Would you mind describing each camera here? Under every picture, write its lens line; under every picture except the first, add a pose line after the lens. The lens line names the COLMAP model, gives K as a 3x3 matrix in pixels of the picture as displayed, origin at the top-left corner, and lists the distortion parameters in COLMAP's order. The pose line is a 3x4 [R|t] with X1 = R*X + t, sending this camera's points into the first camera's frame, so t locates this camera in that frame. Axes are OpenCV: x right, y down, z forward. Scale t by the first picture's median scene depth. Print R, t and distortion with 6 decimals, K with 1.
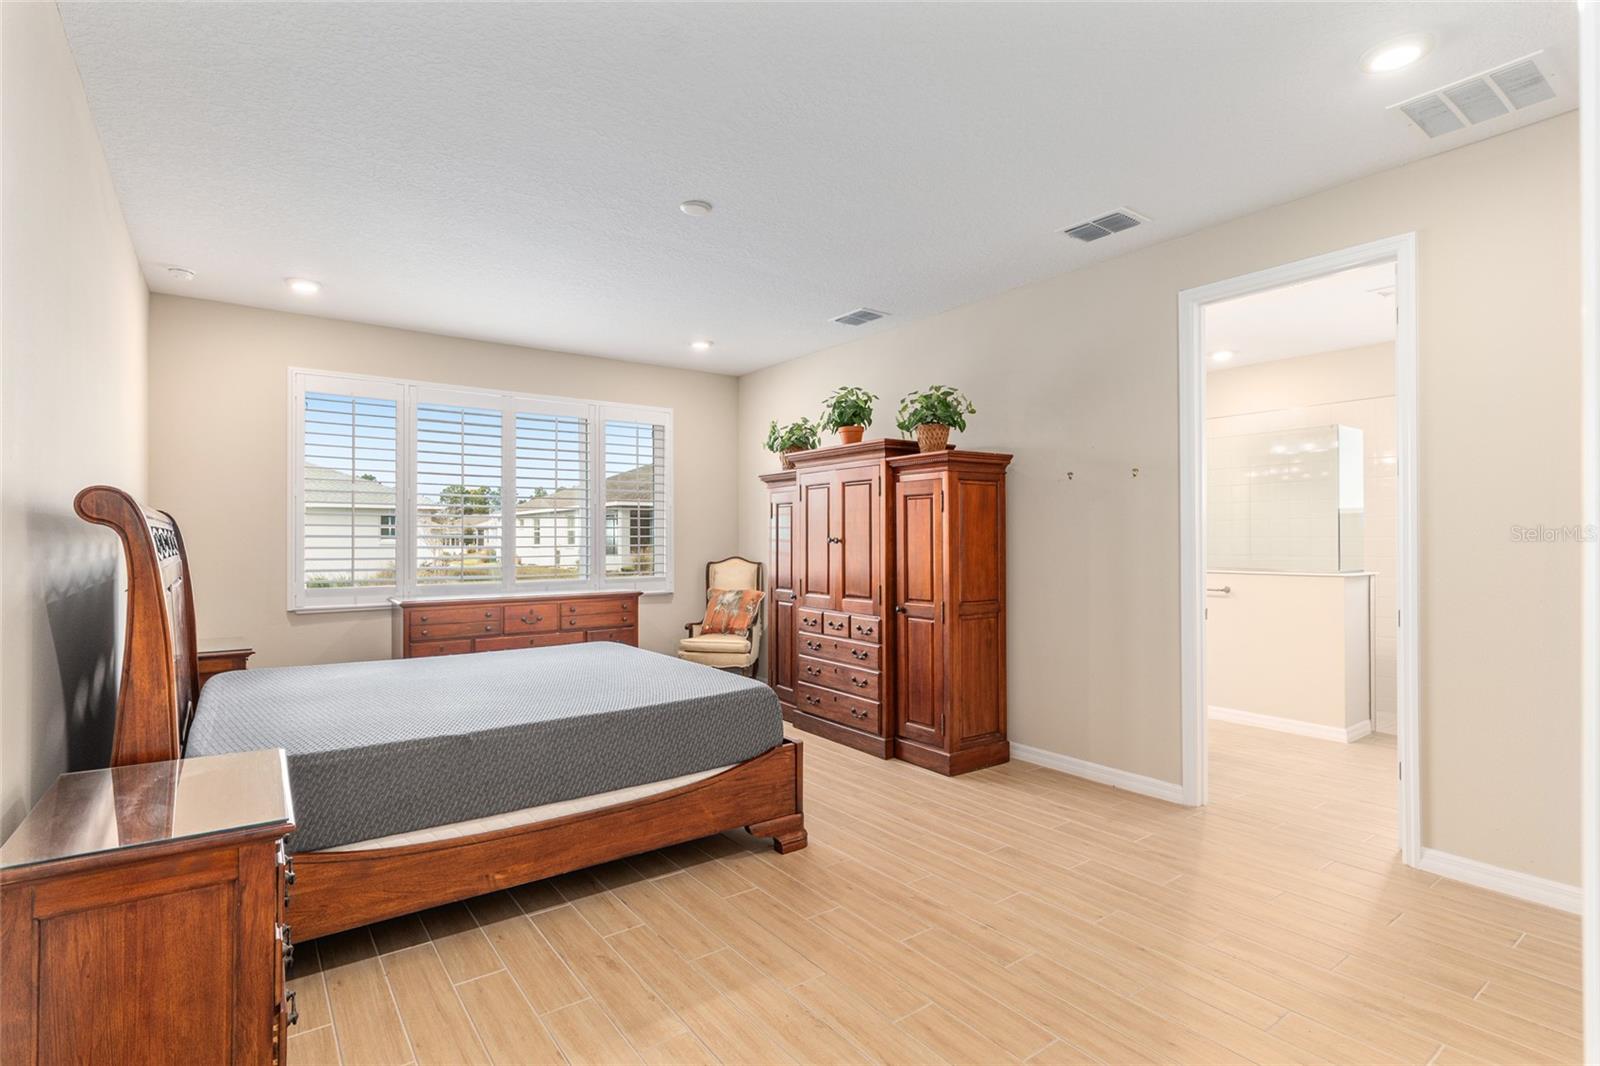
lens RADIAL K [[772.2, 0, 800.0], [0, 772.2, 533.0], [0, 0, 1]] dist [-0.001253, -0.000015]
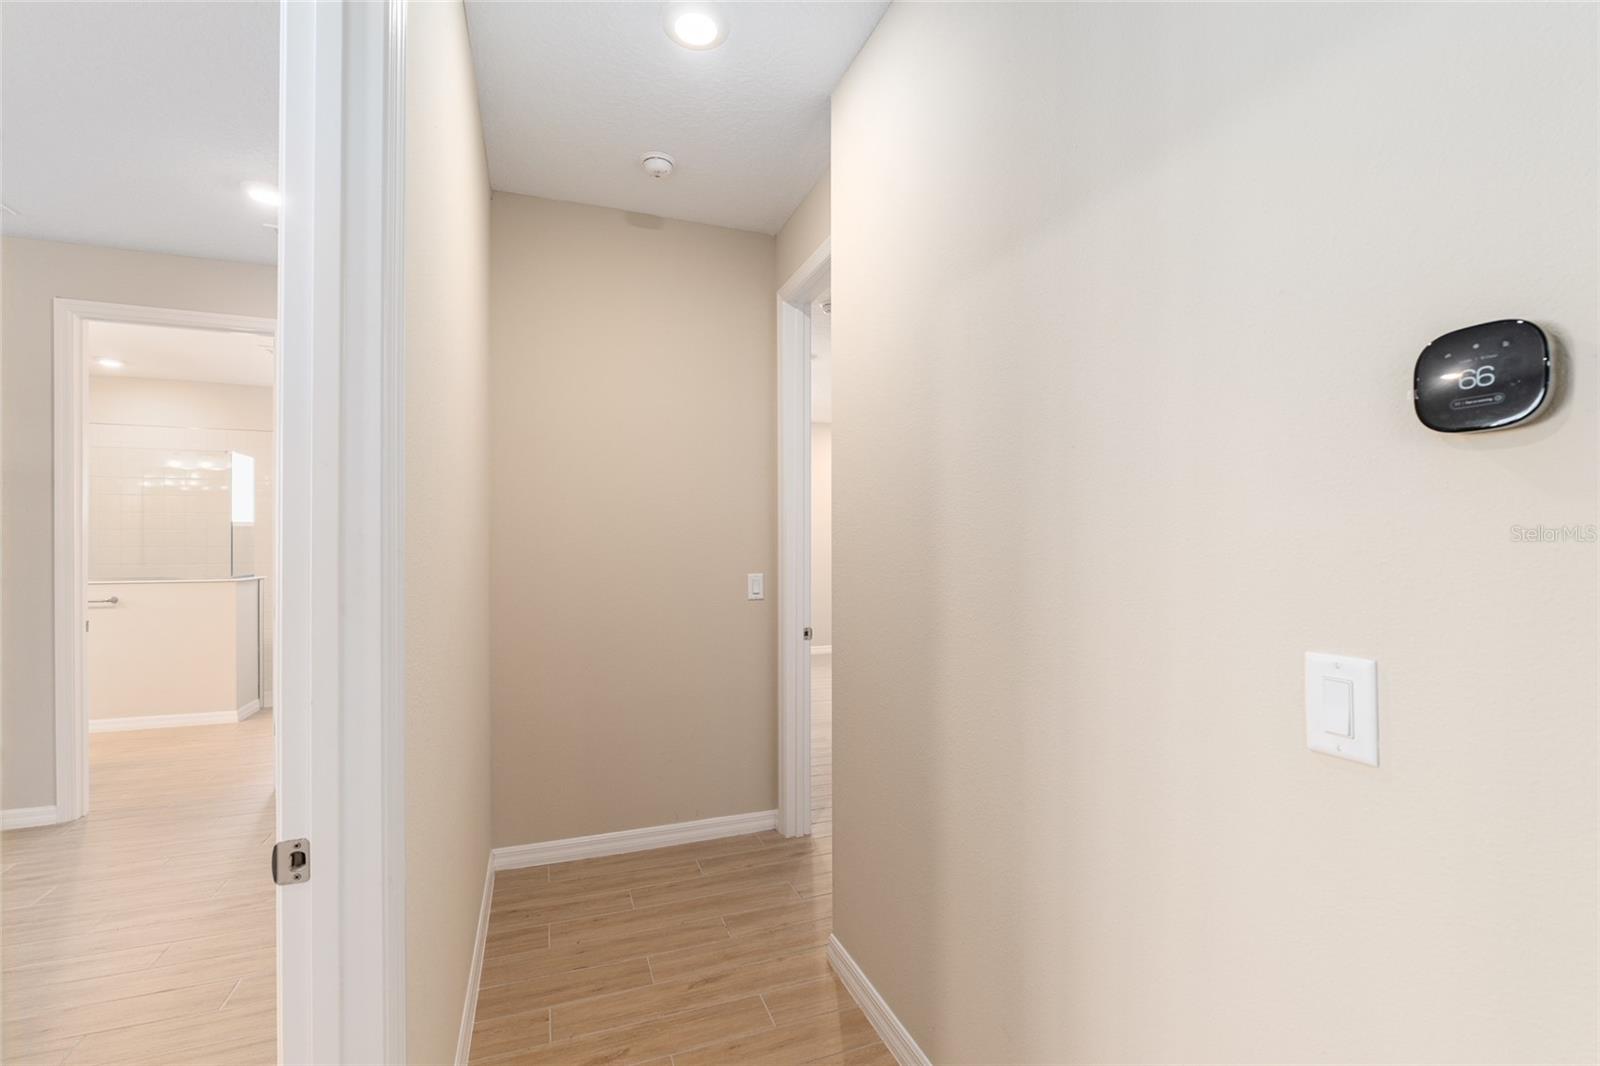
lens RADIAL K [[687.6, 0, 800.0], [0, 687.6, 533.0], [0, 0, 1]] dist [-0.006914, -0.000395]
pose [[0.276679, 0.006900, 0.960938, -0.060611], [0.000036, 0.999974, -0.007190, -0.008567], [-0.960962, 0.002024, 0.276672, -0.117903]]
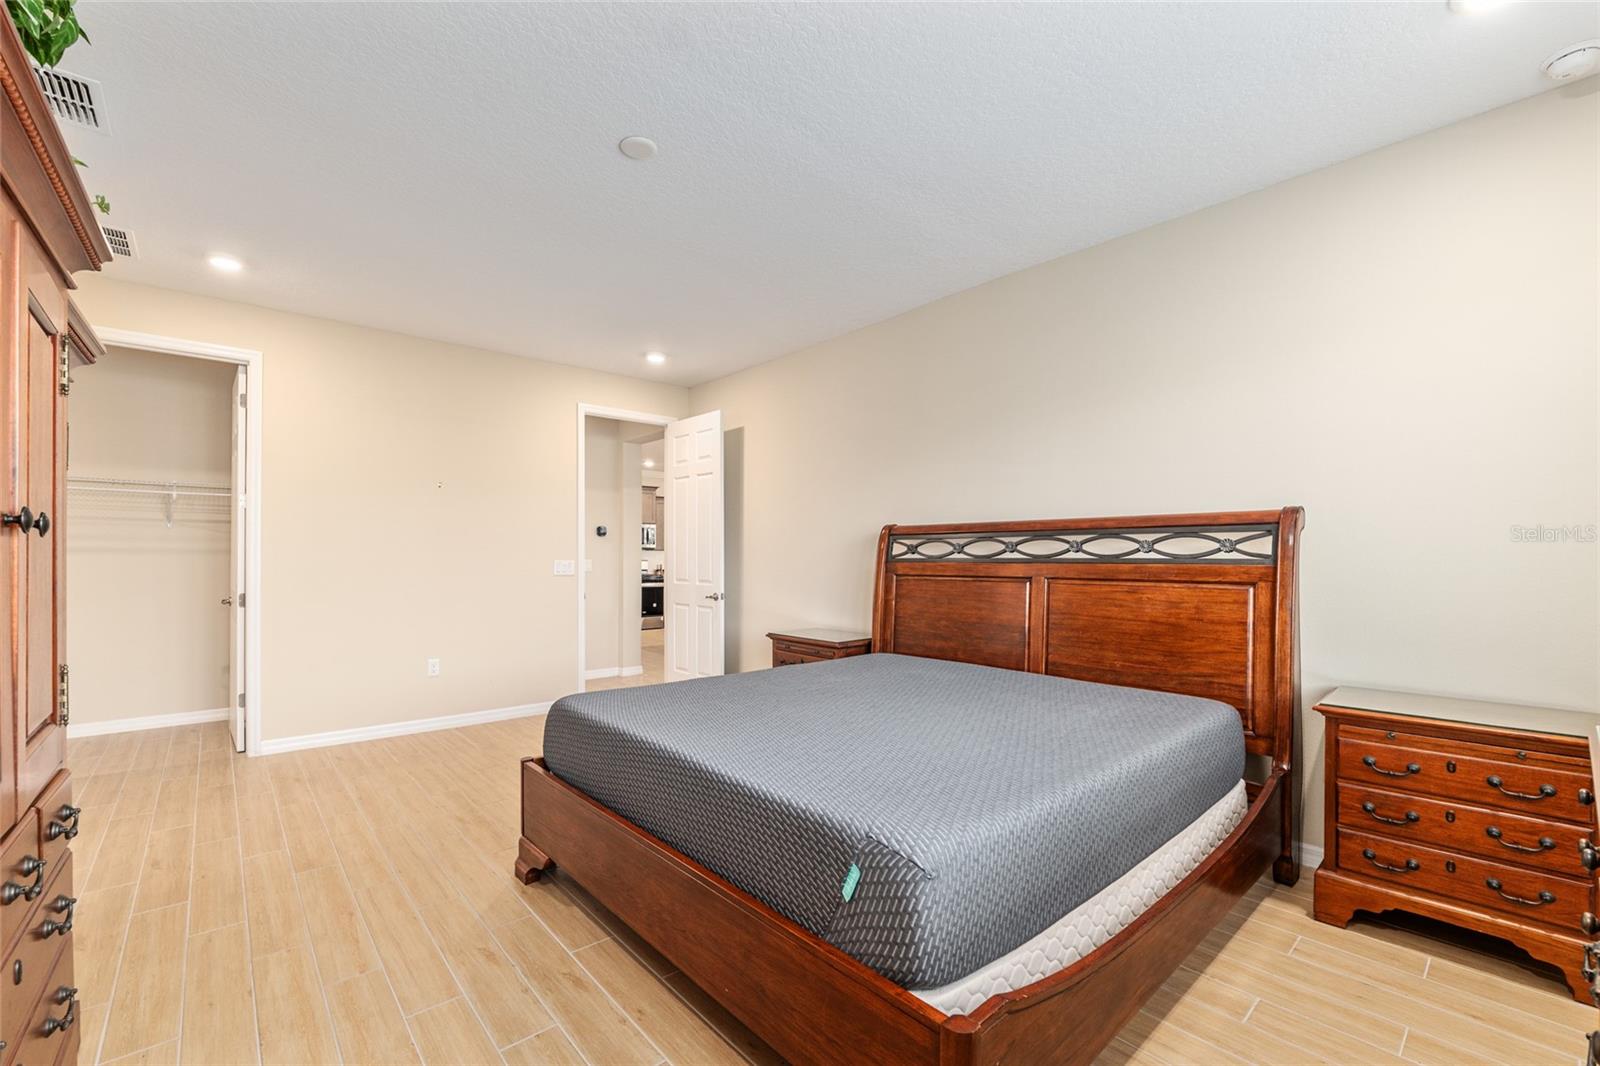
lens RADIAL K [[648.4, 0, 800.0], [0, 648.4, 533.0], [0, 0, 1]] dist [-0.009770, -0.000008]
pose [[-0.997233, 0.003698, -0.074245, -0.210373], [0.004466, 0.999938, -0.010177, 0.006913], [0.074202, -0.010481, -0.997188, 1.386813]]
